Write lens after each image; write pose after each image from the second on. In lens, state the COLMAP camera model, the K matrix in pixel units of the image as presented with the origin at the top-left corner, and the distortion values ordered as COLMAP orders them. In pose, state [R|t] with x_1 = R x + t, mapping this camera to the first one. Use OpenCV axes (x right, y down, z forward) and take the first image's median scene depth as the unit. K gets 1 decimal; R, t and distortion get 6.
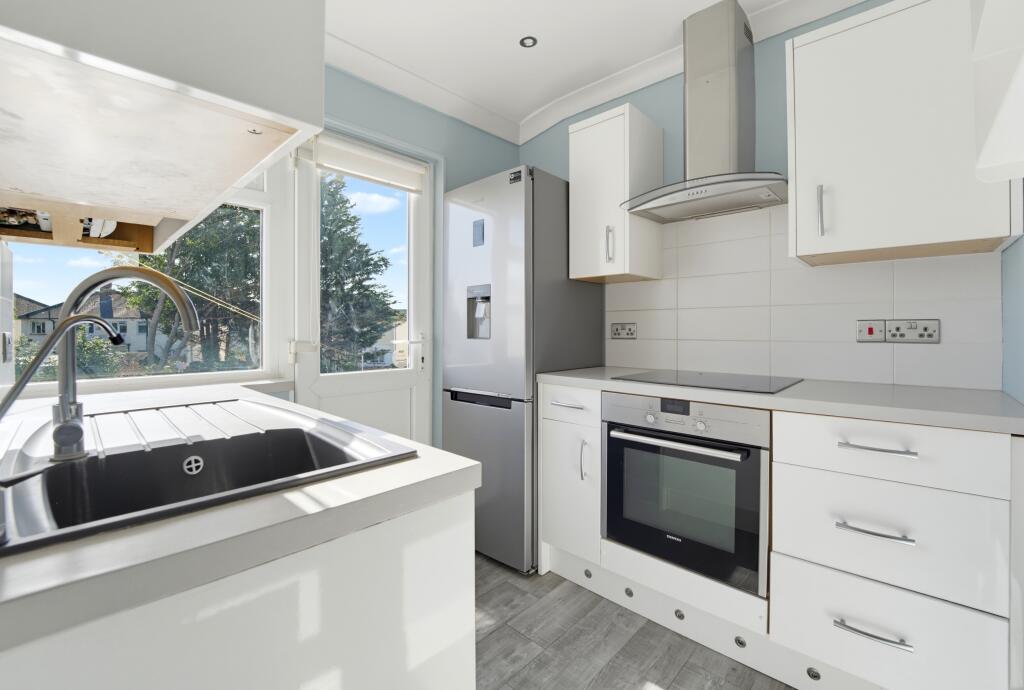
lens RADIAL K [[429.3, 0, 520.7], [0, 429.3, 328.7], [0, 0, 1]] dist [-0.023710, -0.000701]
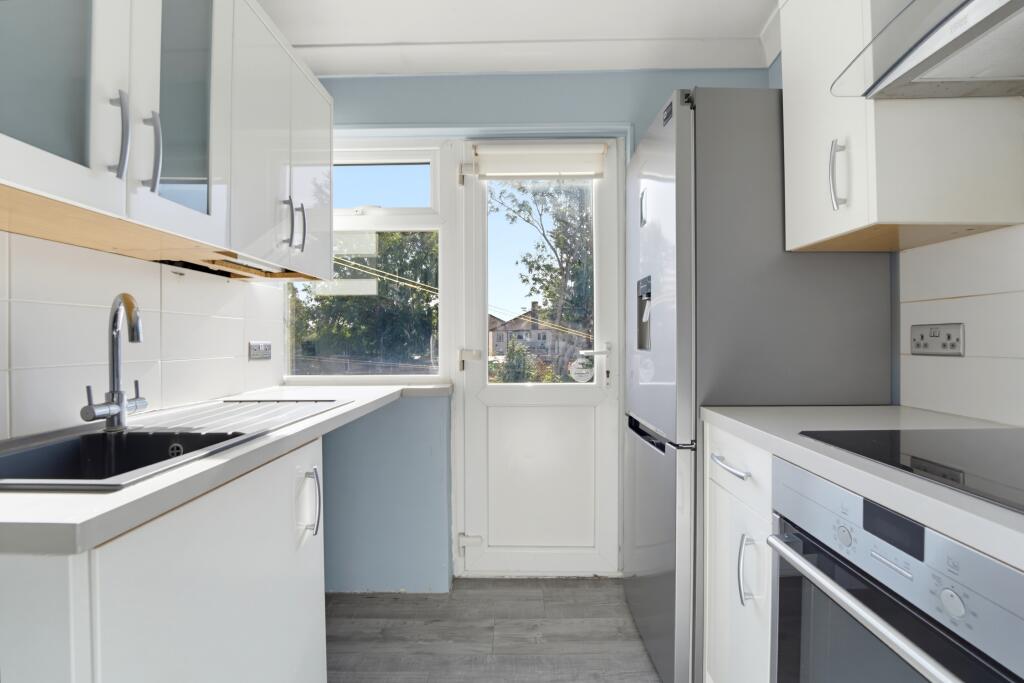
lens RADIAL K [[429.3, 0, 513.3], [0, 429.3, 335.3], [0, 0, 1]] dist [-0.023710, -0.000701]
pose [[0.673098, -0.008425, -0.739506, 0.319067], [0.006487, 0.999964, -0.005488, -0.000266], [0.739525, -0.001104, 0.673128, 0.361187]]
